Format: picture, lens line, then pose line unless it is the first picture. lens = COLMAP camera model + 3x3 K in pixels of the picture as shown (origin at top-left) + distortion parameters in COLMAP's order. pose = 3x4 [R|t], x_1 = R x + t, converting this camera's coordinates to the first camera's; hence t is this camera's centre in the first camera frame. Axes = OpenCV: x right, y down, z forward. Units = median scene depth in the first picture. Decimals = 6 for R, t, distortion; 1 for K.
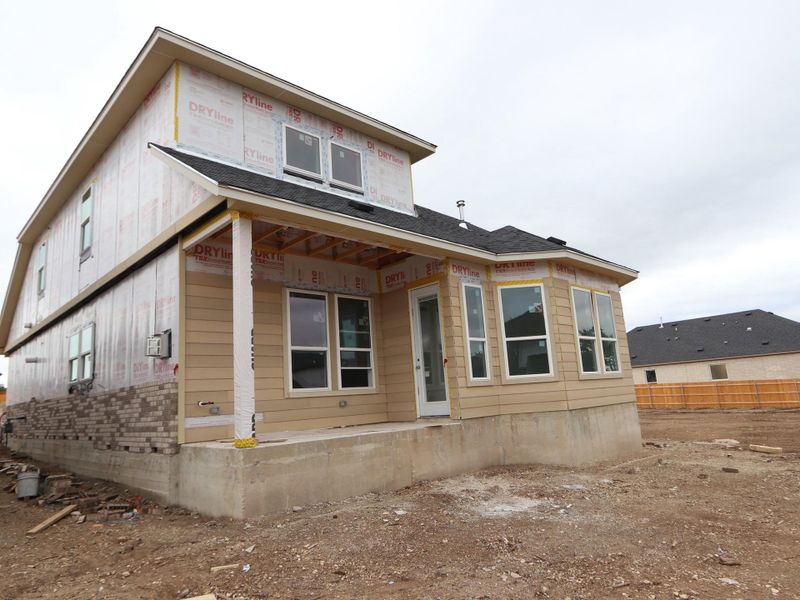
lens RADIAL K [[517.3, 0, 363.2], [0, 517.3, 300.3], [0, 0, 1]] dist [-0.020994, -0.000917]
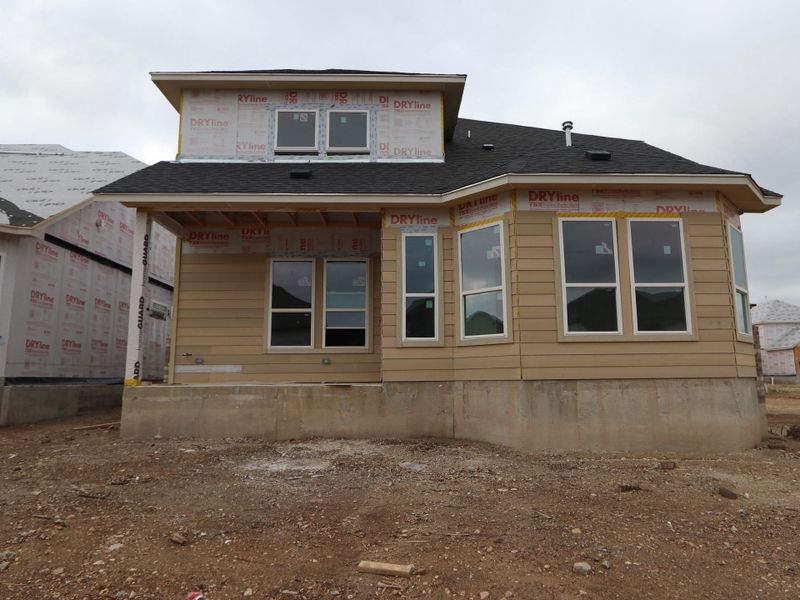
lens RADIAL K [[517.3, 0, 398.0], [0, 517.3, 300.7], [0, 0, 1]] dist [-0.020994, -0.000917]
pose [[0.759863, -0.039450, -0.648885, 0.767080], [0.084790, 0.995645, 0.038761, 0.047356], [0.644530, -0.084472, 0.759898, 0.296492]]
